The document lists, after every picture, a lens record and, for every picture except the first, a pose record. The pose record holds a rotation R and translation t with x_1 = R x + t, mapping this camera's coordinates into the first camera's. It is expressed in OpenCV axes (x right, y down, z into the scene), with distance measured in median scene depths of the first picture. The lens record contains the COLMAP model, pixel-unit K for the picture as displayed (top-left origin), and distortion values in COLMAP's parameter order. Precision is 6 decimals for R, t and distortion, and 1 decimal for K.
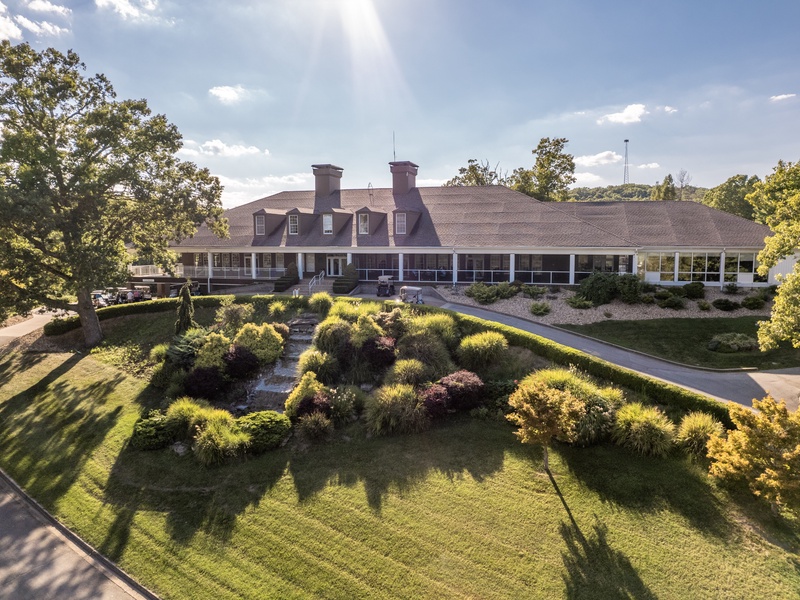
lens RADIAL K [[590.8, 0, 400.0], [0, 590.8, 300.0], [0, 0, 1]] dist [-0.072956, 0.061455]
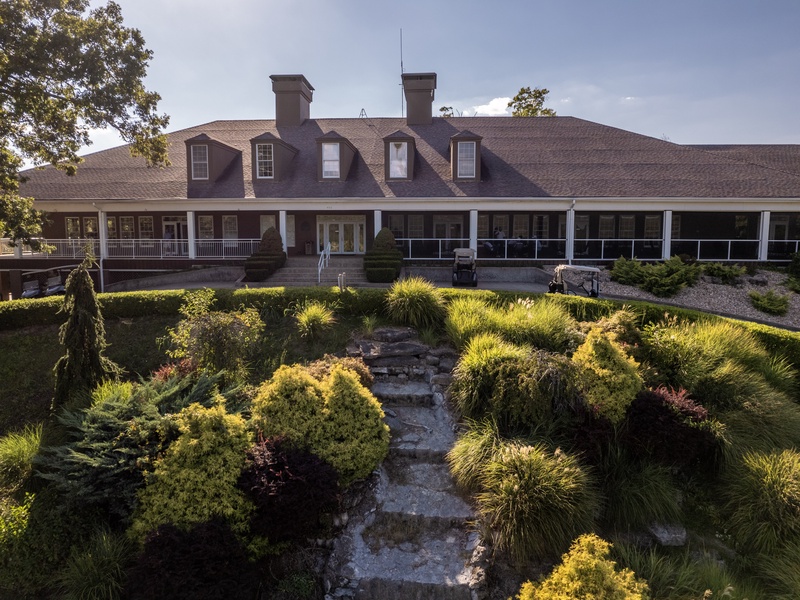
lens RADIAL K [[590.8, 0, 400.0], [0, 590.8, 300.0], [0, 0, 1]] dist [-0.072956, 0.061455]
pose [[0.974821, -0.024443, 0.221644, -0.236802], [0.020831, 0.999610, 0.018618, -0.005539], [-0.222012, -0.013532, 0.974950, 0.558212]]
